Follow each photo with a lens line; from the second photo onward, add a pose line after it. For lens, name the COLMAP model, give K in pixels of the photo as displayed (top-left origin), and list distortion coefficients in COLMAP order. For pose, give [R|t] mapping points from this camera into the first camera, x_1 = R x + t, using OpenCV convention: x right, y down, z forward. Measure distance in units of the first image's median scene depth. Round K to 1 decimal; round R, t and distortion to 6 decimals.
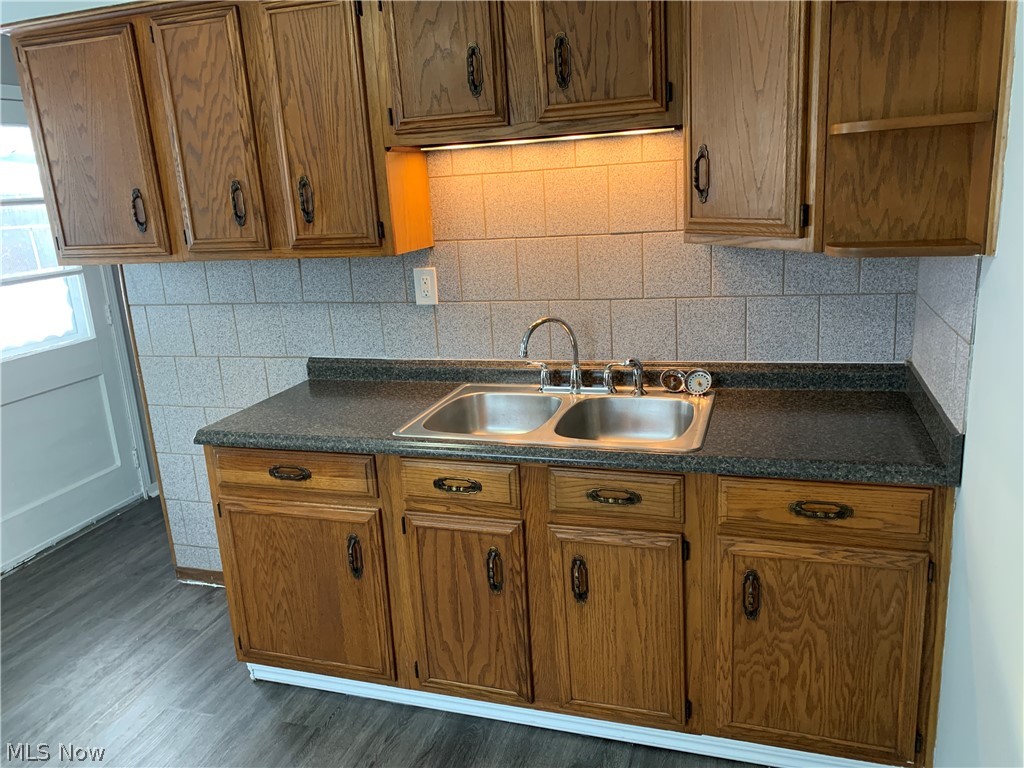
lens RADIAL K [[774.7, 0, 510.5], [0, 774.7, 368.1], [0, 0, 1]] dist [0.059603, -0.075878]
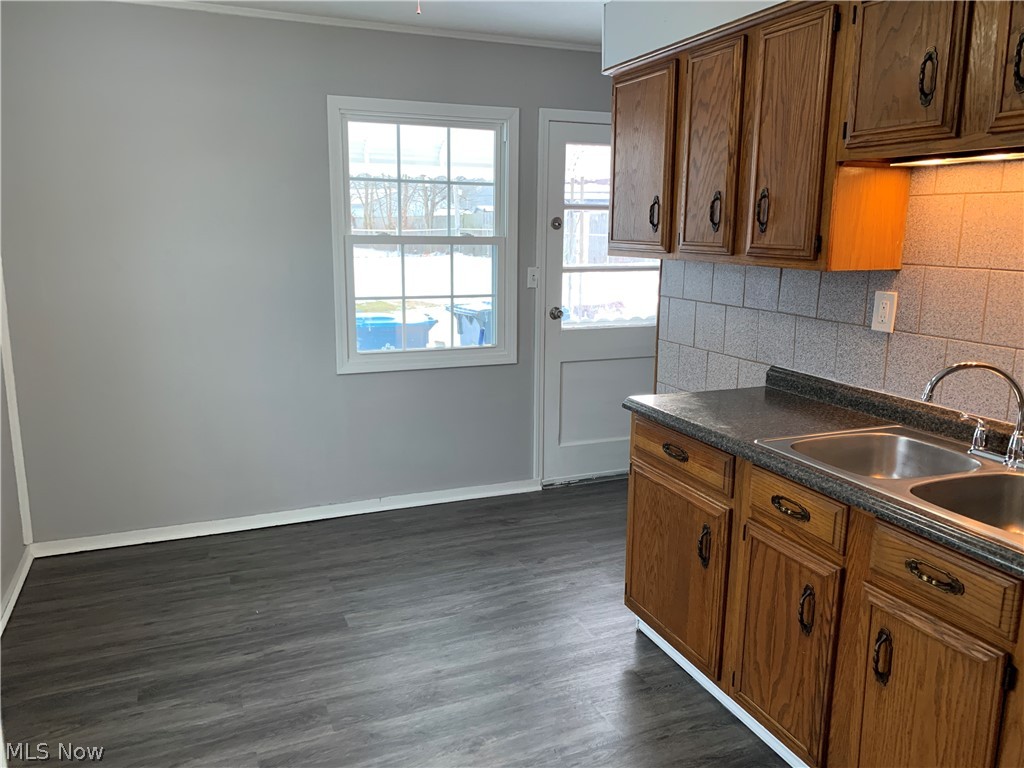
lens RADIAL K [[774.7, 0, 510.5], [0, 774.7, 368.1], [0, 0, 1]] dist [0.059603, -0.075878]
pose [[0.651255, 0.203728, -0.731001, 0.348019], [-0.224351, 0.971919, 0.070994, -0.007753], [0.724937, 0.117766, 0.678673, 0.063647]]
